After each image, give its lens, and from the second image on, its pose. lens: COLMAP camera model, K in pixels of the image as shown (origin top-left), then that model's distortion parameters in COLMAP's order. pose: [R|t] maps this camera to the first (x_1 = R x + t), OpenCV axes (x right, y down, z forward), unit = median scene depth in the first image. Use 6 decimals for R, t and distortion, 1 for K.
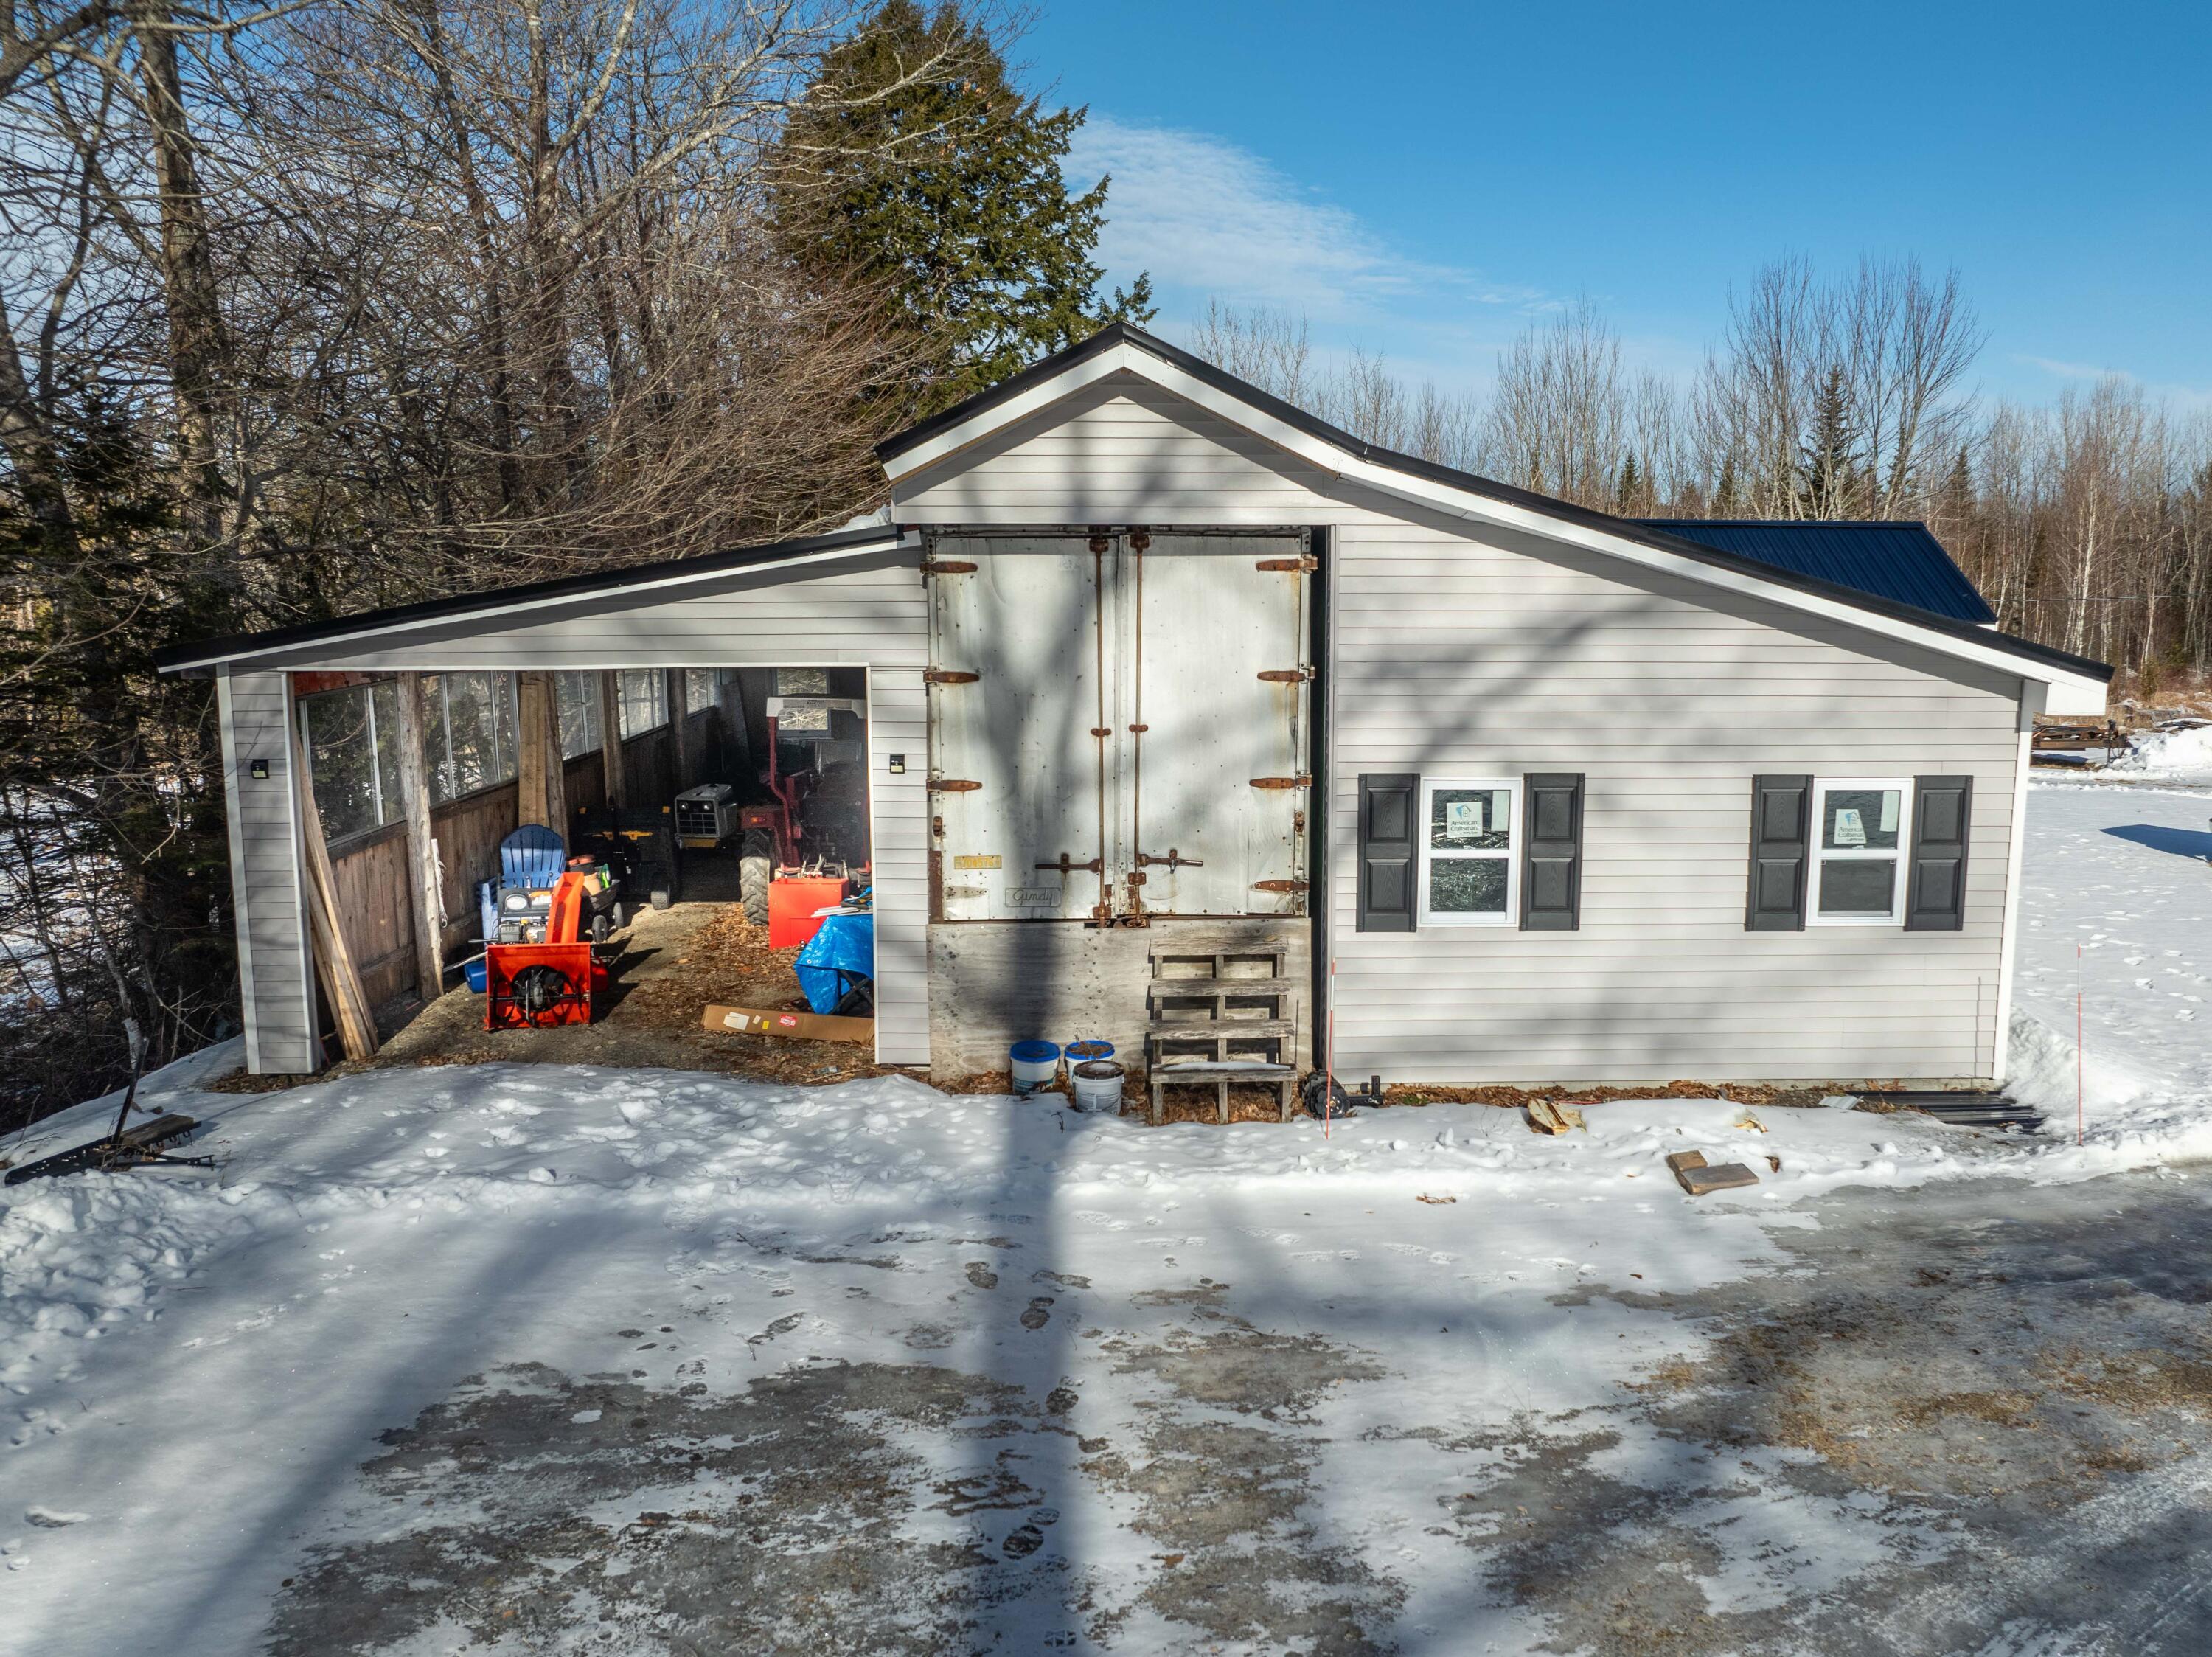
lens RADIAL K [[1720.0, 0, 1106.1], [0, 1720.0, 826.3], [0, 0, 1]] dist [-0.006180, -0.043619]
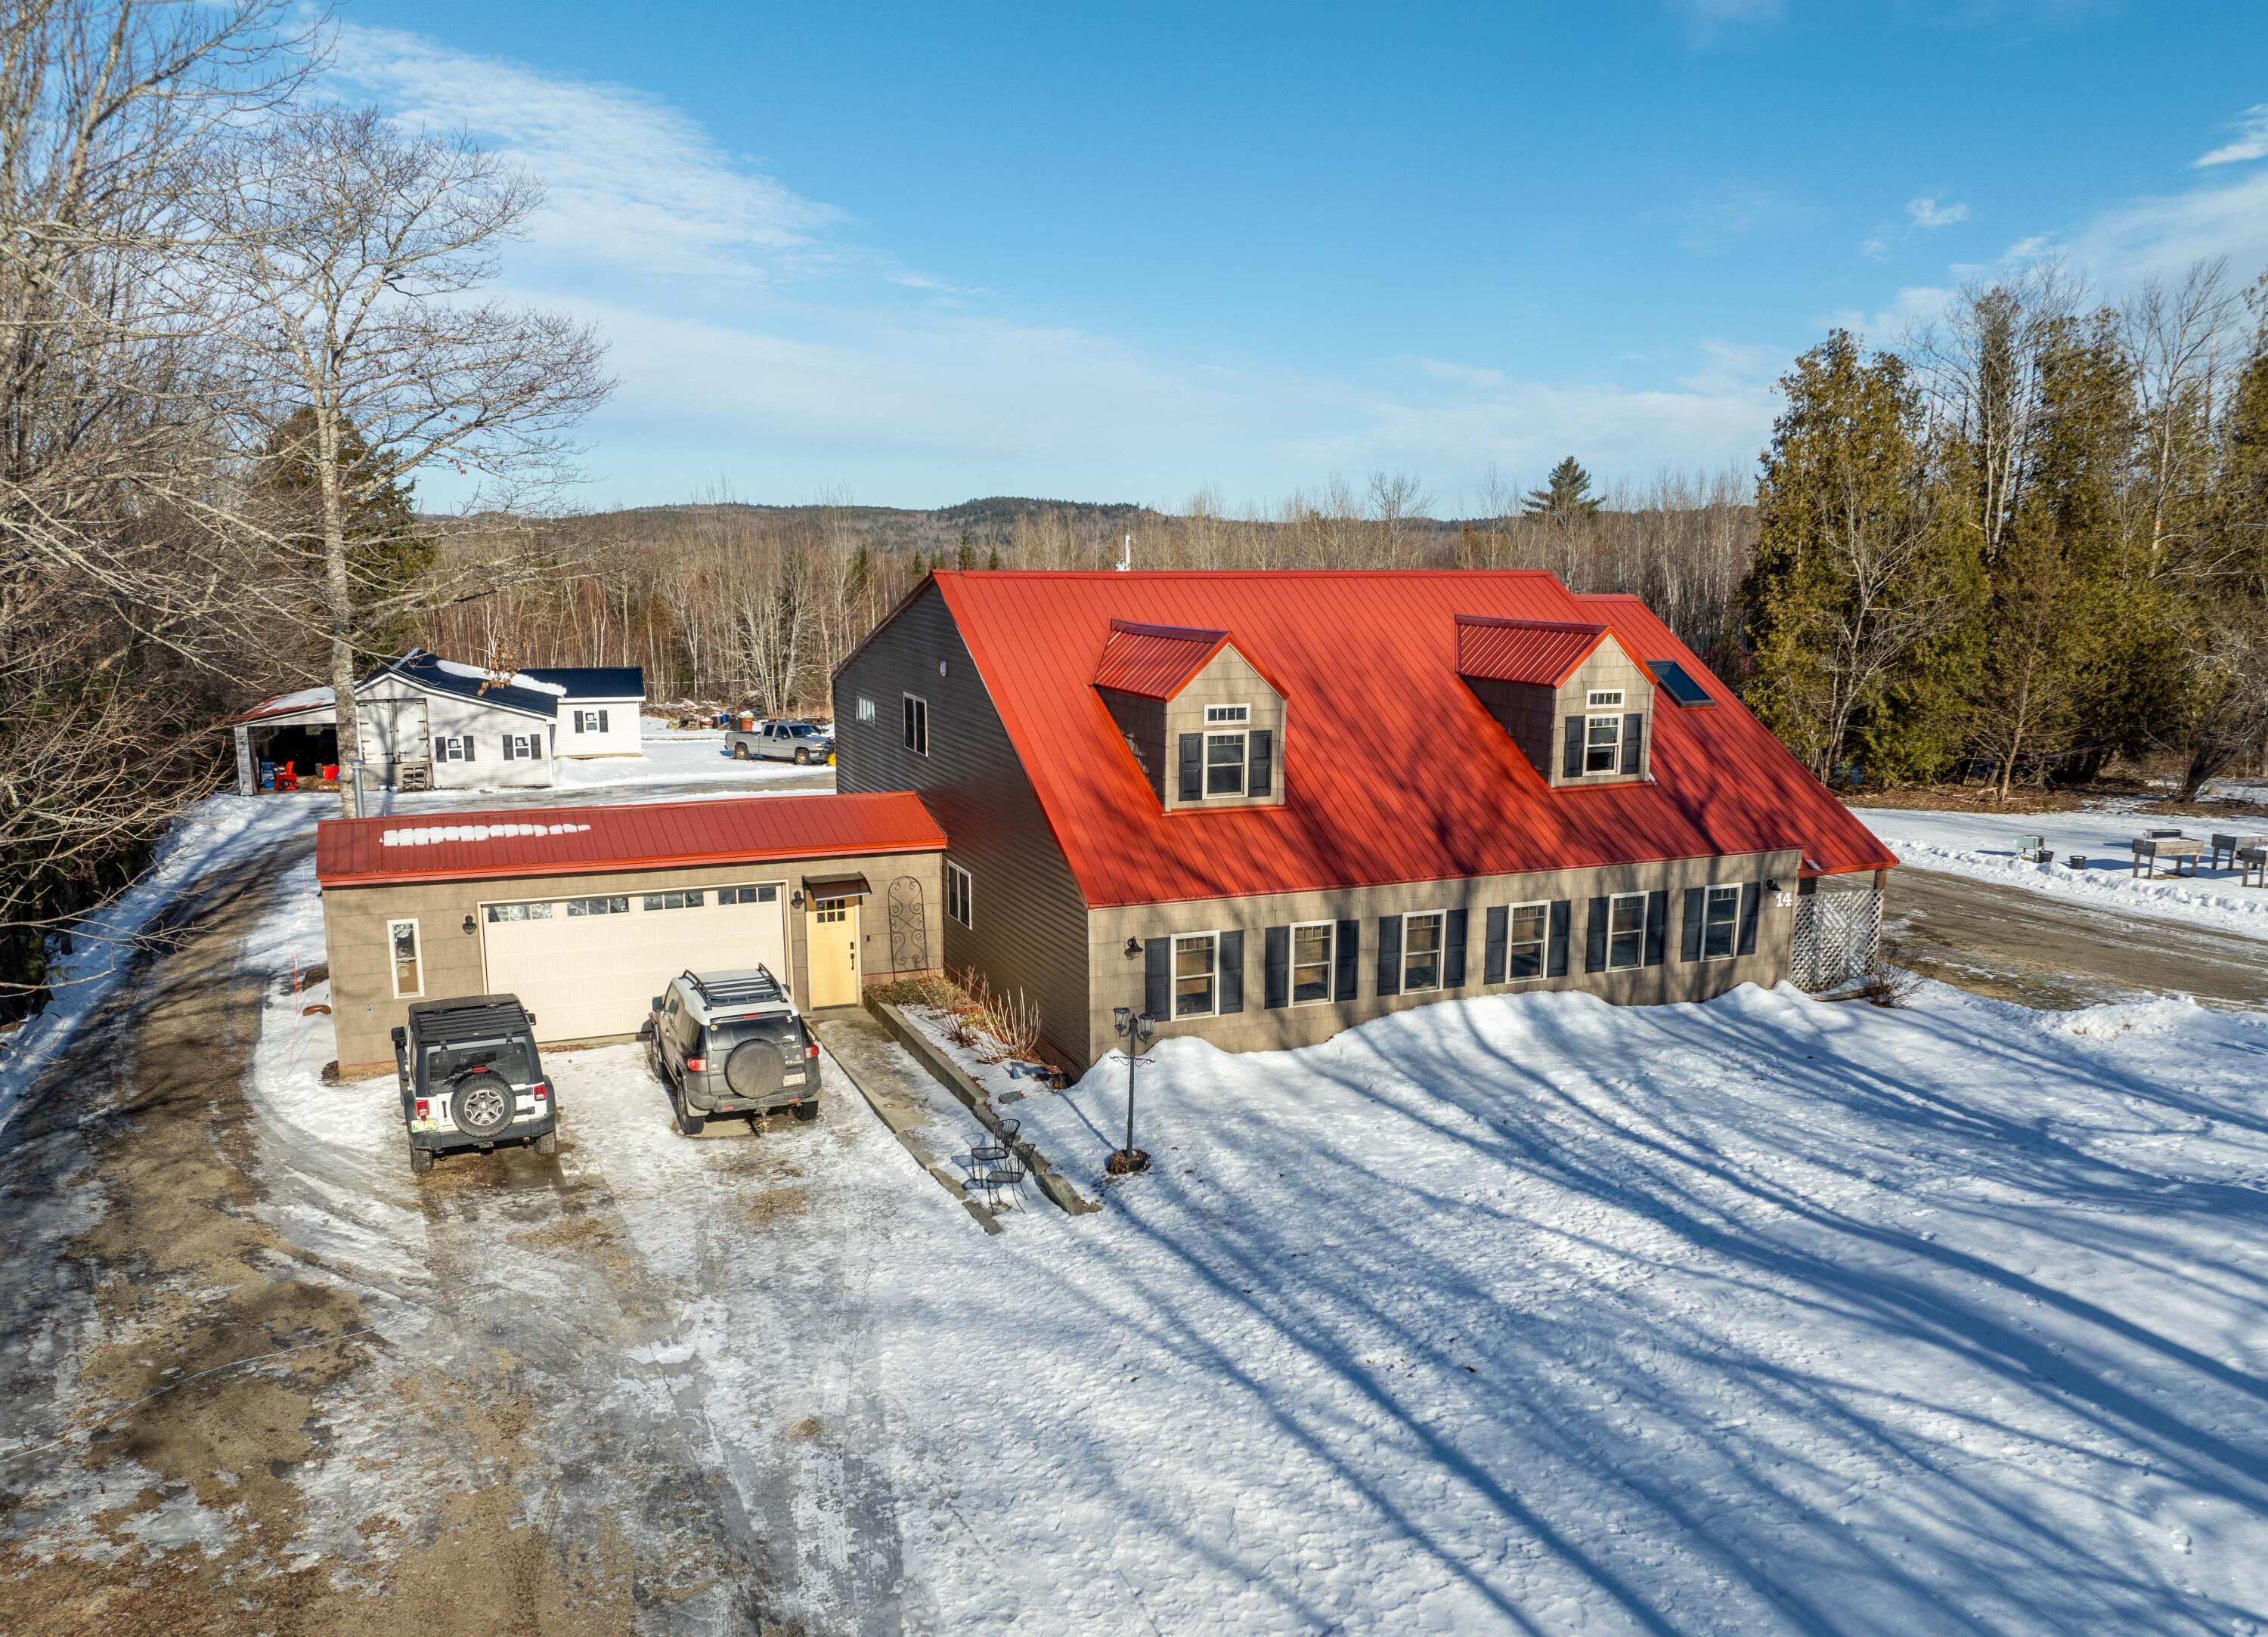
lens RADIAL K [[1729.9, 0, 1126.1], [0, 1729.9, 921.8], [0, 0, 1]] dist [0.006040, -0.083151]
pose [[0.947686, -0.064535, 0.312613, 0.516452], [0.045813, 0.996709, 0.066875, 0.328589], [-0.315900, -0.049055, 0.947523, -5.664712]]
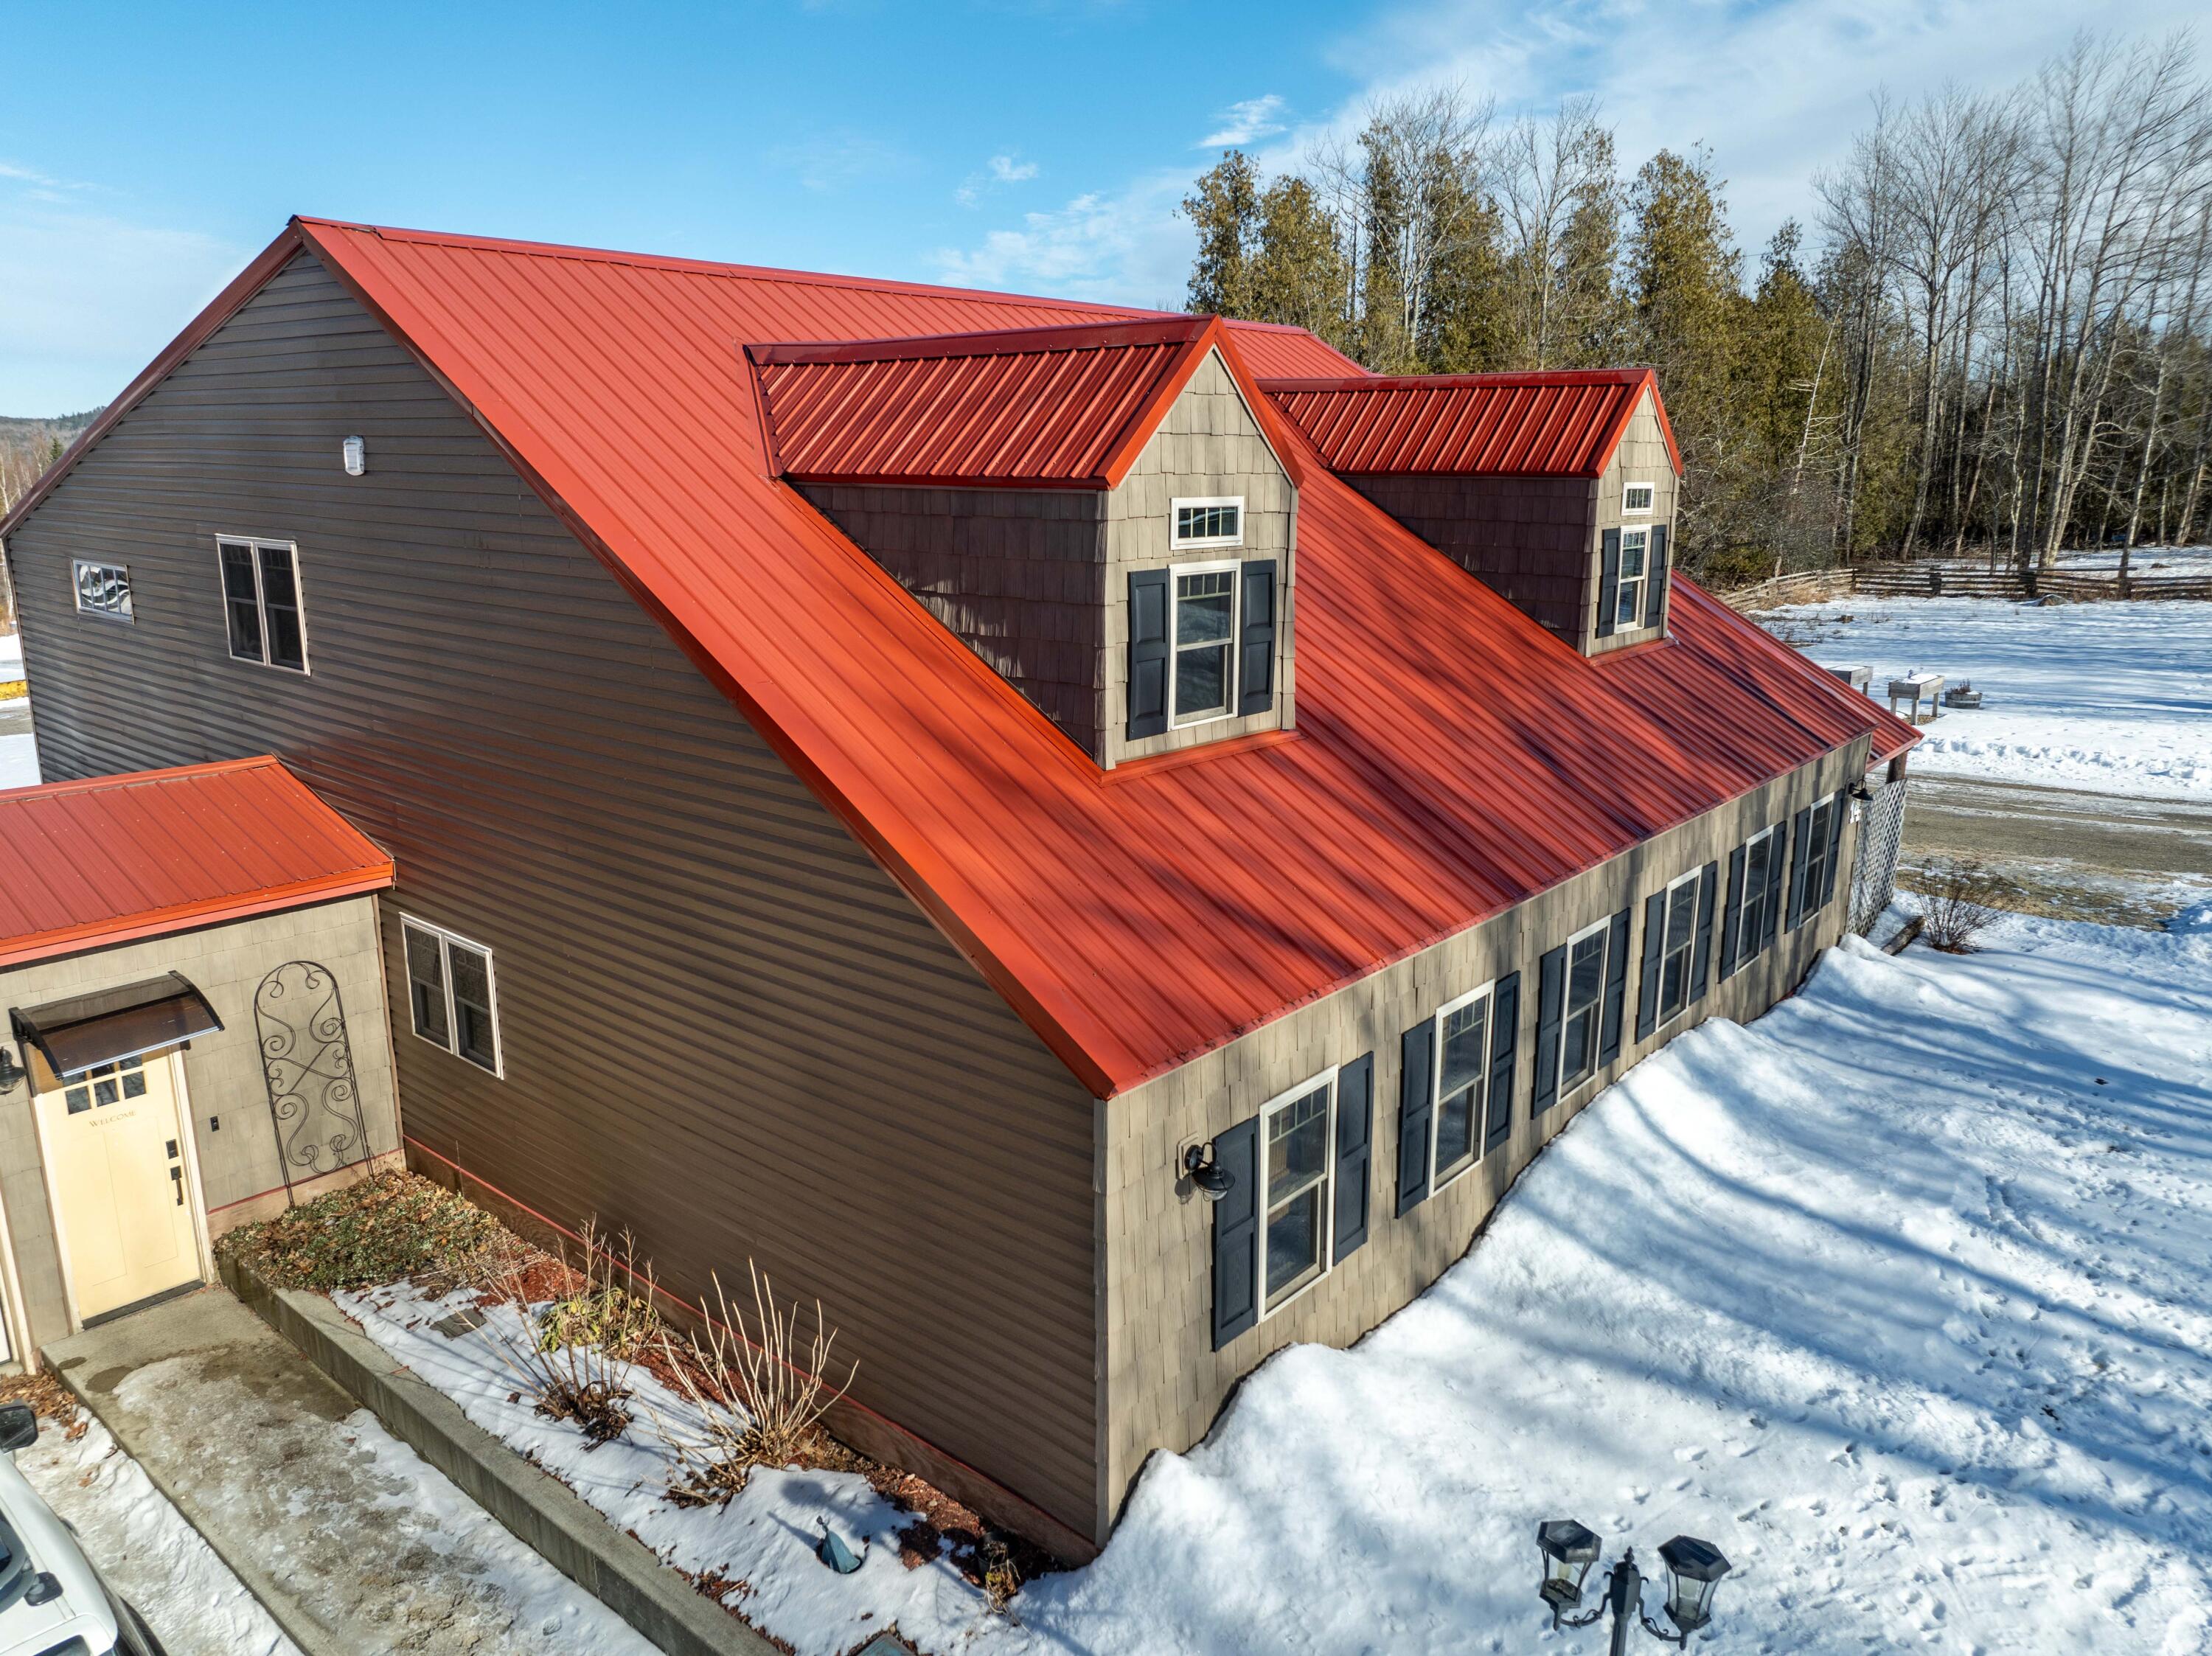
lens RADIAL K [[1562.3, 0, 1110.3], [0, 1562.3, 827.2], [0, 0, 1]] dist [-0.033948, -0.000790]
pose [[0.692089, -0.165688, 0.702539, 0.719240], [0.108624, 0.986121, 0.125561, 0.263194], [-0.713592, -0.010587, 0.700481, -4.019956]]
